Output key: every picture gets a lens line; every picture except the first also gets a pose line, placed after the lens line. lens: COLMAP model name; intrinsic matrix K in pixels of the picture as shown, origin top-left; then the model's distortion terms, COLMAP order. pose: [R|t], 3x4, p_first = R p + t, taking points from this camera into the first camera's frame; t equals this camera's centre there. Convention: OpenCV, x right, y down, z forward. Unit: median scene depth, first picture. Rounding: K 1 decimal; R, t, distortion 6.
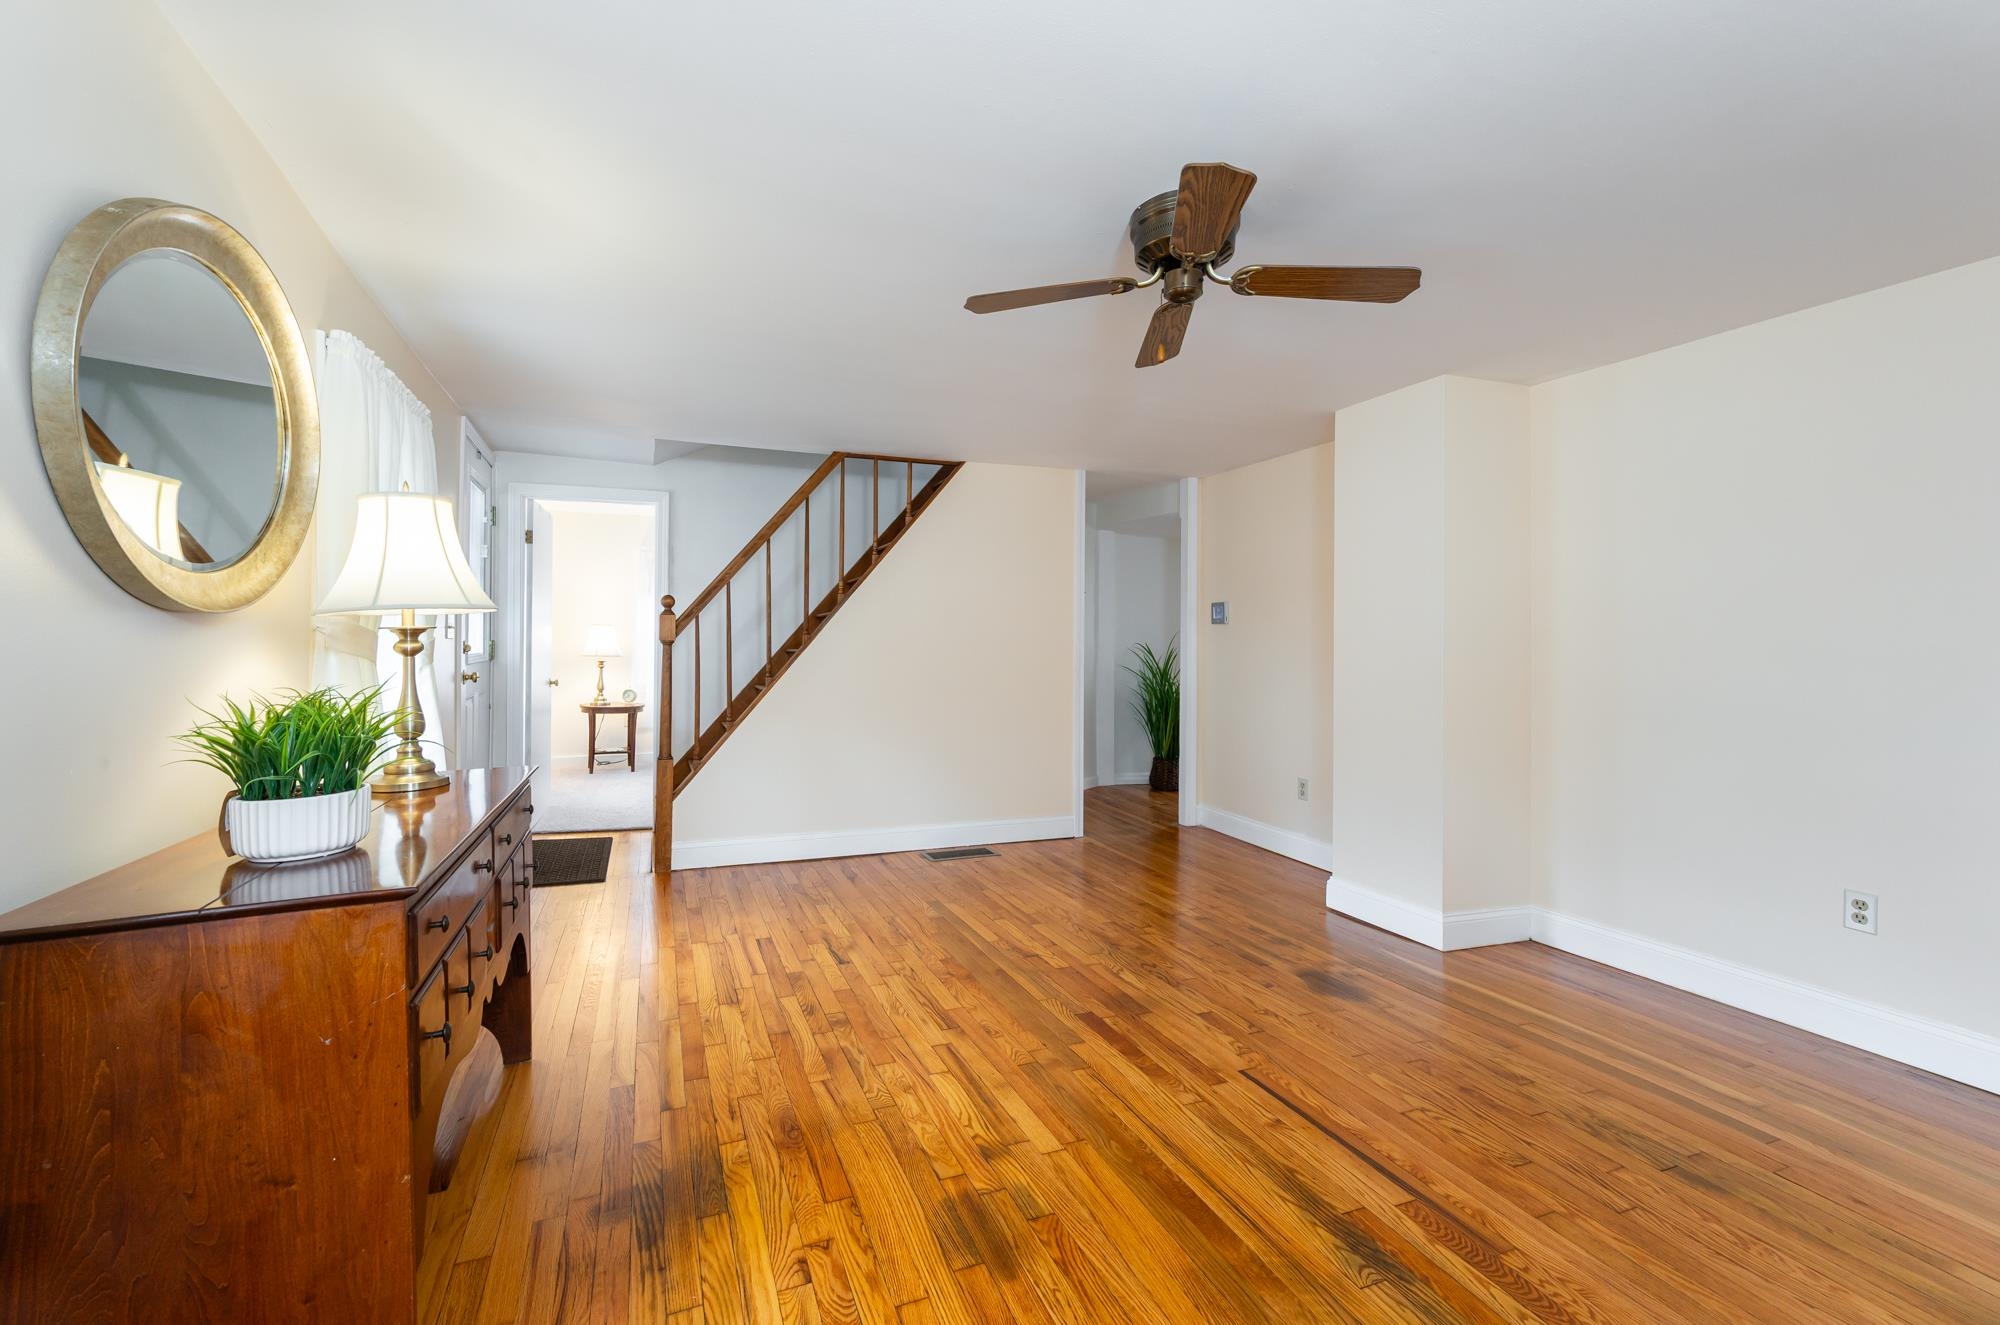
lens RADIAL K [[830.6, 0, 946.3], [0, 830.6, 636.0], [0, 0, 1]] dist [-0.001648, -0.000379]
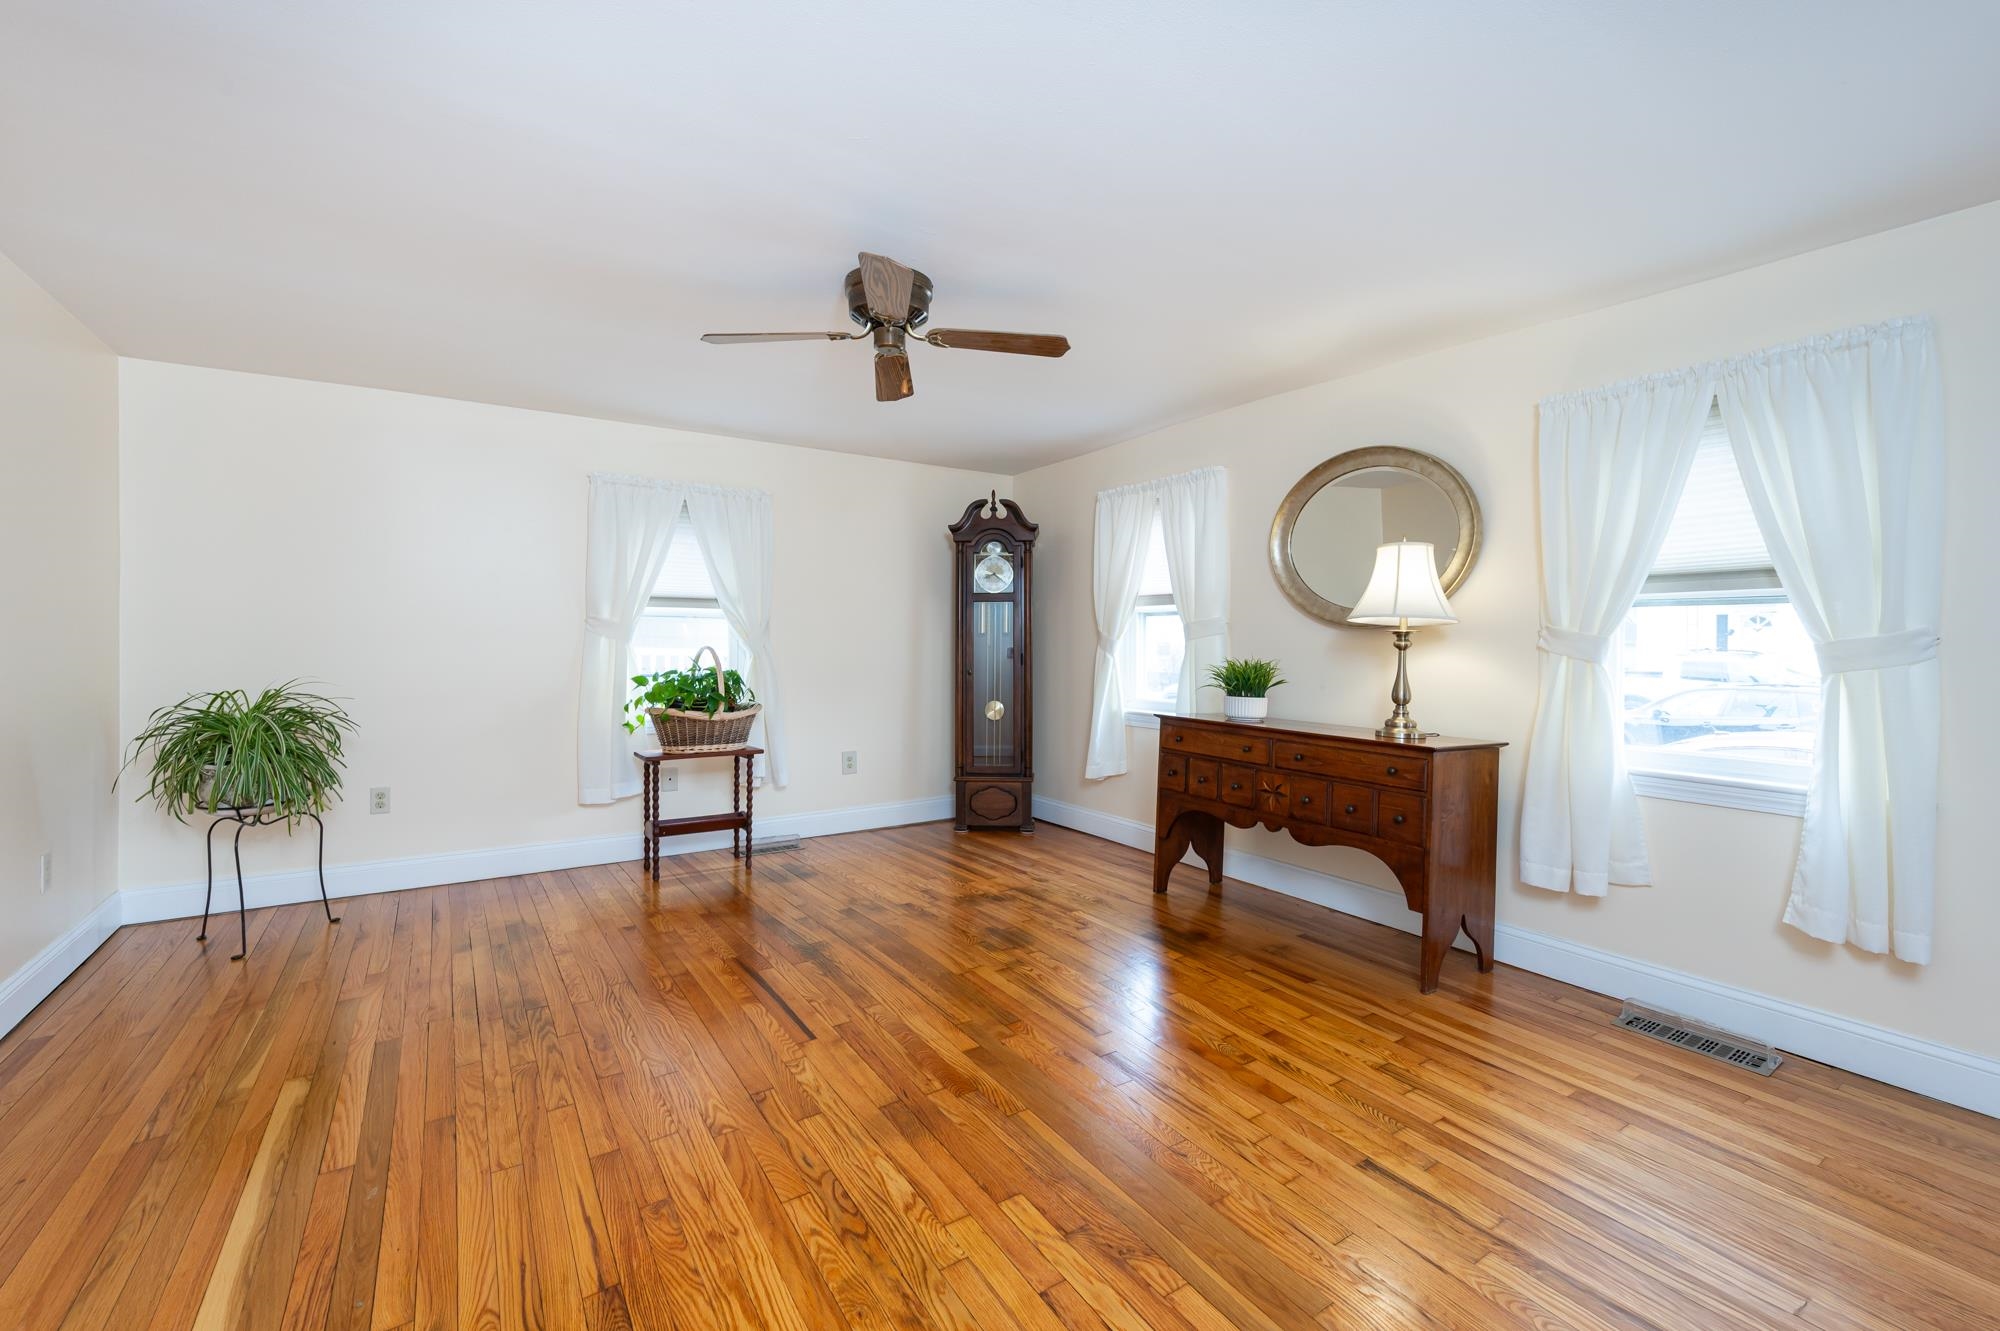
lens RADIAL K [[800.0, 0, 990.3], [0, 800.0, 656.0], [0, 0, 1]] dist [-0.008004, 0.000588]
pose [[-0.972468, -0.013800, -0.232630, 0.332210], [-0.014533, 0.999893, 0.001440, 0.034749], [0.232585, 0.004781, -0.972564, 1.771877]]
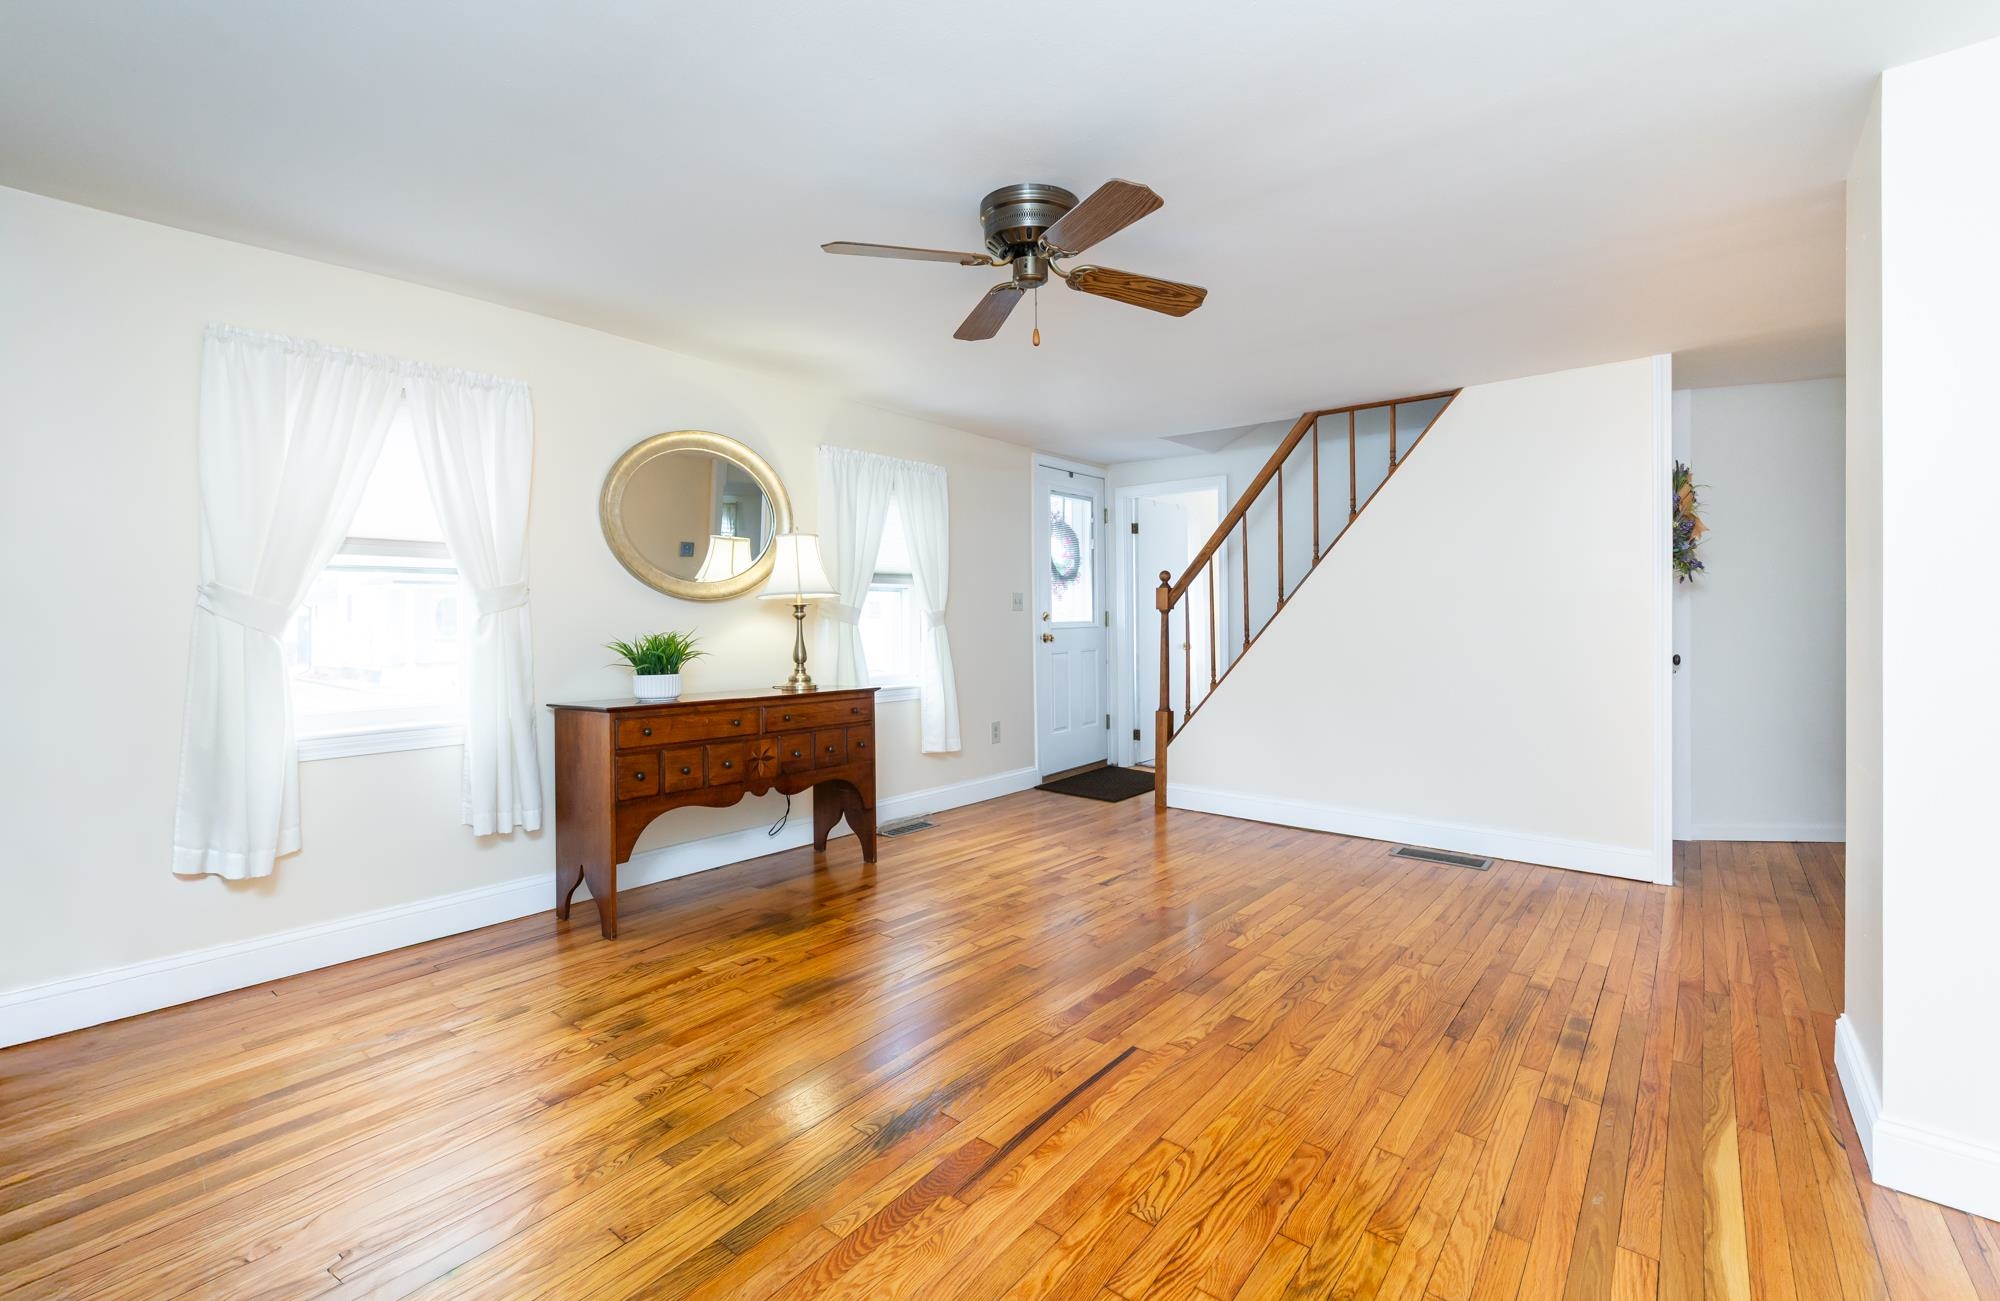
lens RADIAL K [[855.5, 0, 995.8], [0, 855.5, 614.2], [0, 0, 1]] dist [-0.002079, -0.000438]
pose [[0.501212, -0.009067, -0.865277, 0.996732], [0.015458, 0.999879, -0.001524, 0.017317], [0.865186, -0.012611, 0.501292, 0.323212]]
